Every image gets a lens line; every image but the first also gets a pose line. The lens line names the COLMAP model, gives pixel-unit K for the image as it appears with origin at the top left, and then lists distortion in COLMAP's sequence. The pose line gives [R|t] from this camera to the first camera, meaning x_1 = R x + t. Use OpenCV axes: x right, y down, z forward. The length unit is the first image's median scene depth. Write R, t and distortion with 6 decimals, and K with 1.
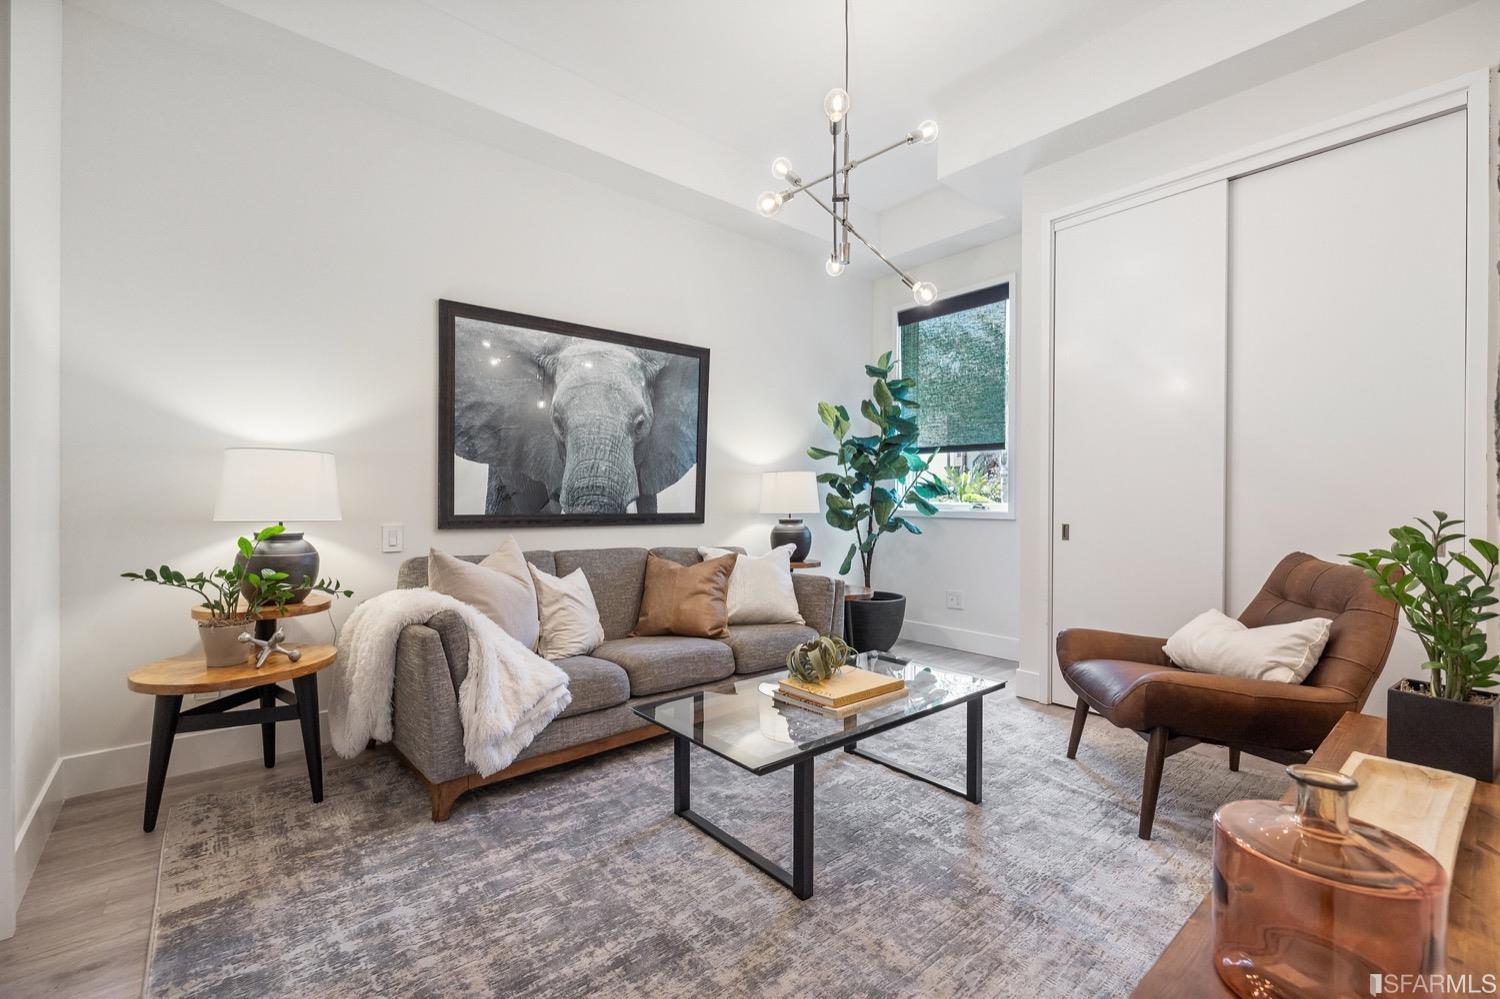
lens RADIAL K [[656.0, 0, 736.4], [0, 656.0, 496.2], [0, 0, 1]] dist [0.003268, -0.000738]
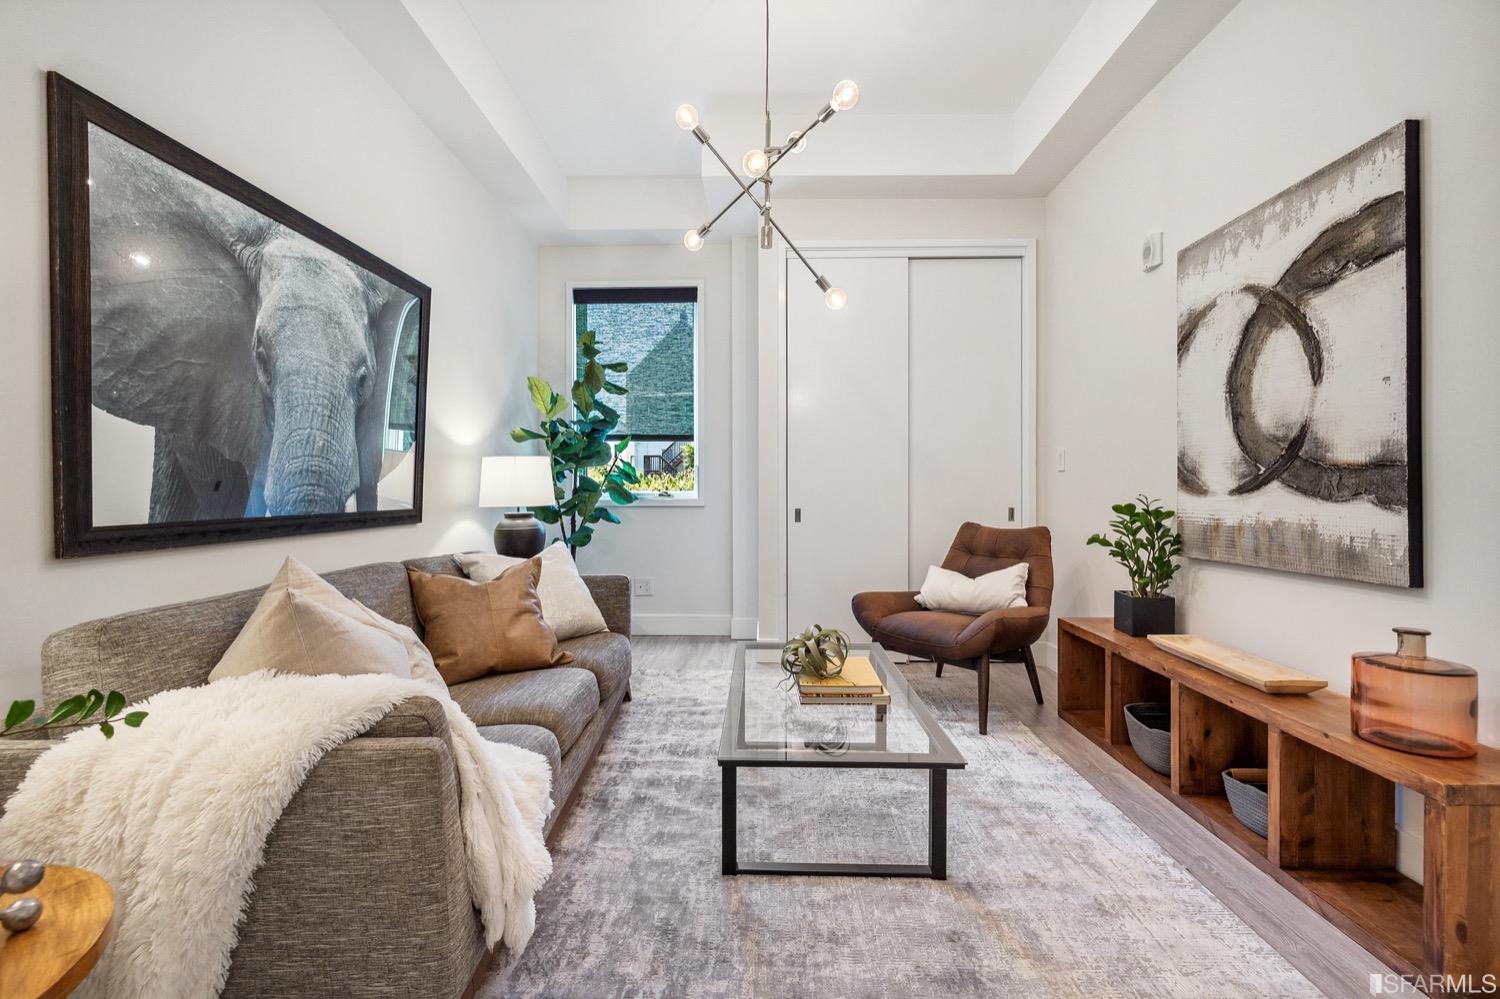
lens RADIAL K [[656.0, 0, 759.8], [0, 656.0, 487.1], [0, 0, 1]] dist [0.003268, -0.000738]
pose [[0.654391, -0.005586, 0.756136, -0.417906], [0.000337, 0.999975, 0.007096, -0.004262], [-0.756157, -0.004389, 0.654376, 0.264296]]
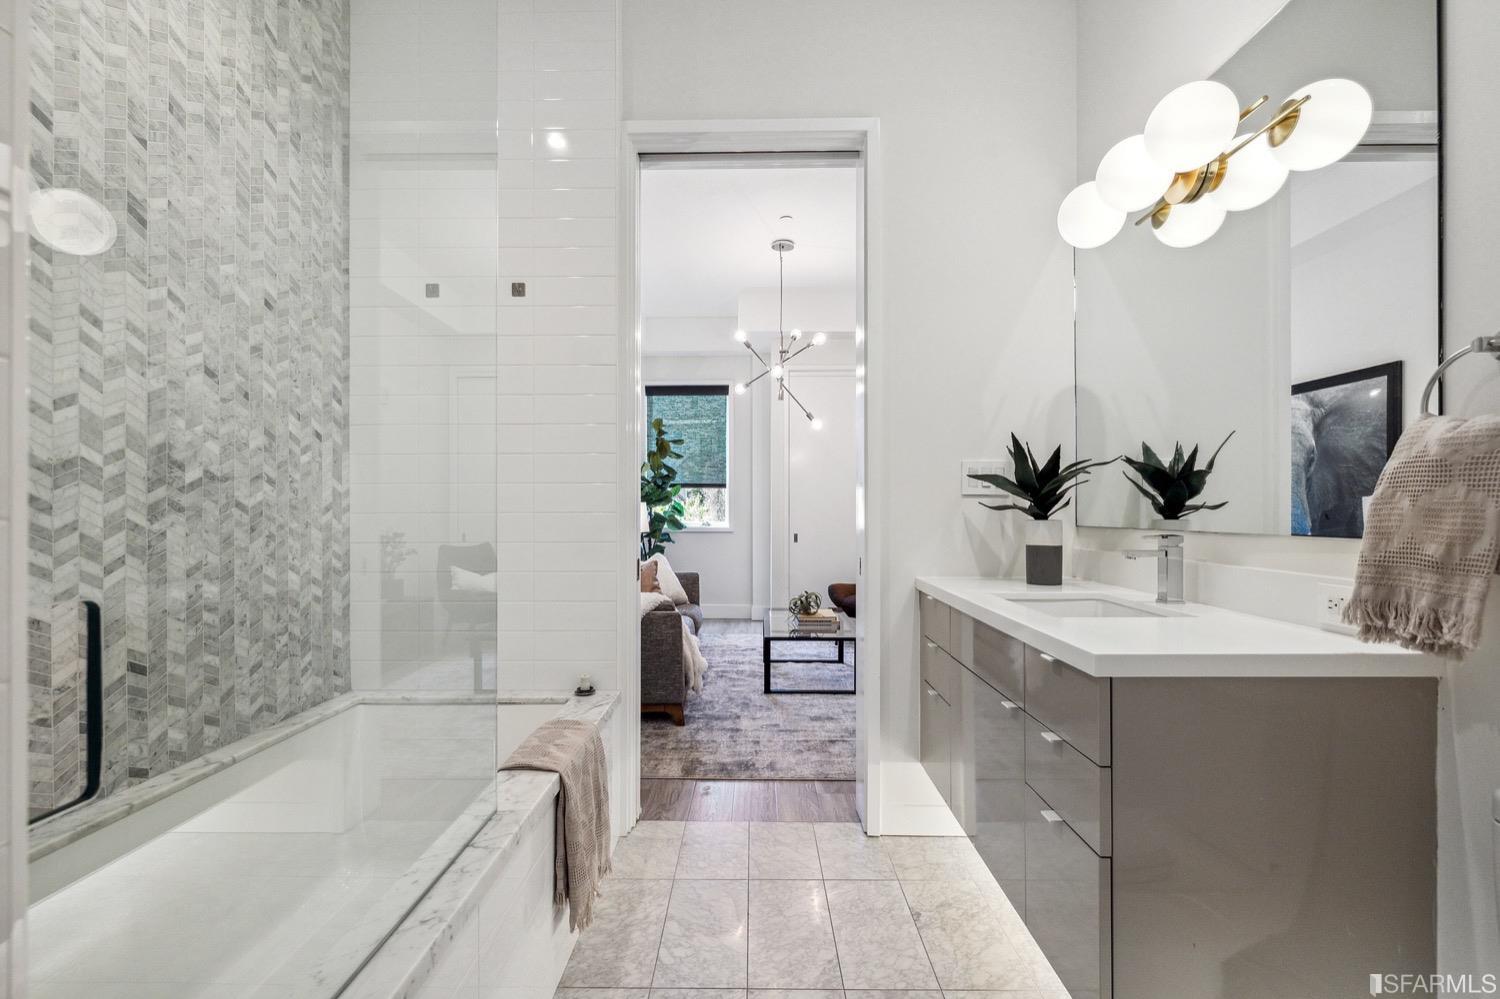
lens RADIAL K [[656.0, 0, 748.8], [0, 656.0, 510.8], [0, 0, 1]] dist [0.003268, -0.000738]
pose [[0.662661, -0.005819, 0.748897, -0.943208], [0.000289, 0.999972, 0.007514, -0.035285], [-0.748919, -0.004763, 0.662644, -0.132959]]
